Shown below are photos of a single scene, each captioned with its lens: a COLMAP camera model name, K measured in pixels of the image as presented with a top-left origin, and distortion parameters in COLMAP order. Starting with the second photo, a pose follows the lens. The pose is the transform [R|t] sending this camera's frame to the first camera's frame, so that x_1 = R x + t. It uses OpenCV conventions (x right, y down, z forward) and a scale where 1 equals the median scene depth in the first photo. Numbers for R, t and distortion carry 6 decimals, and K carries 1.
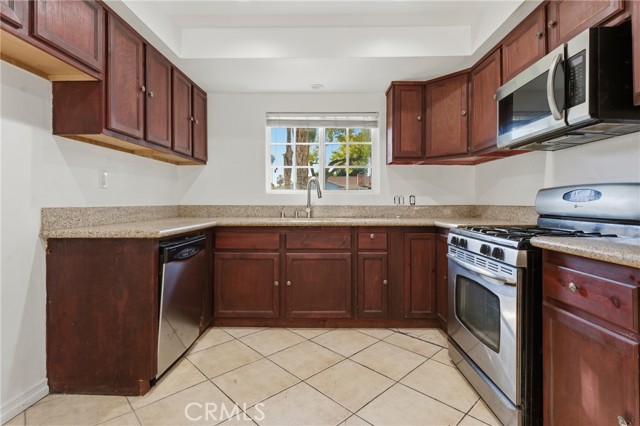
lens RADIAL K [[311.2, 0, 320.7], [0, 311.2, 198.4], [0, 0, 1]] dist [-0.001014, 0.000380]
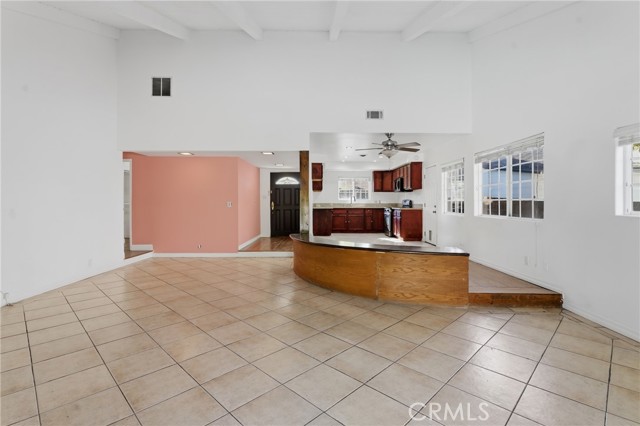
lens RADIAL K [[307.7, 0, 322.1], [0, 307.7, 200.3], [0, 0, 1]] dist [-0.000484, -0.000026]
pose [[0.999511, 0.002415, 0.031183, -0.589802], [-0.002781, 0.999928, 0.011707, -0.063474], [-0.031153, -0.011788, 0.999445, -3.111617]]
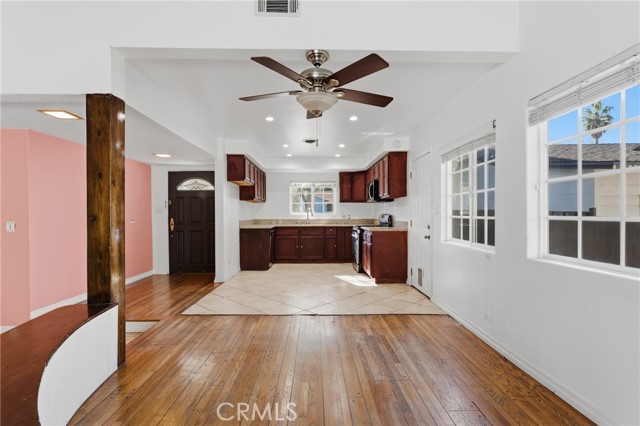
lens RADIAL K [[308.0, 0, 320.0], [0, 308.0, 213.0], [0, 0, 1]] dist [-0.000292, 0.000081]
pose [[0.999000, -0.000068, 0.044716, -0.060879], [-0.000384, 0.999949, 0.010097, -0.063164], [-0.044714, -0.010104, 0.998949, -1.796992]]
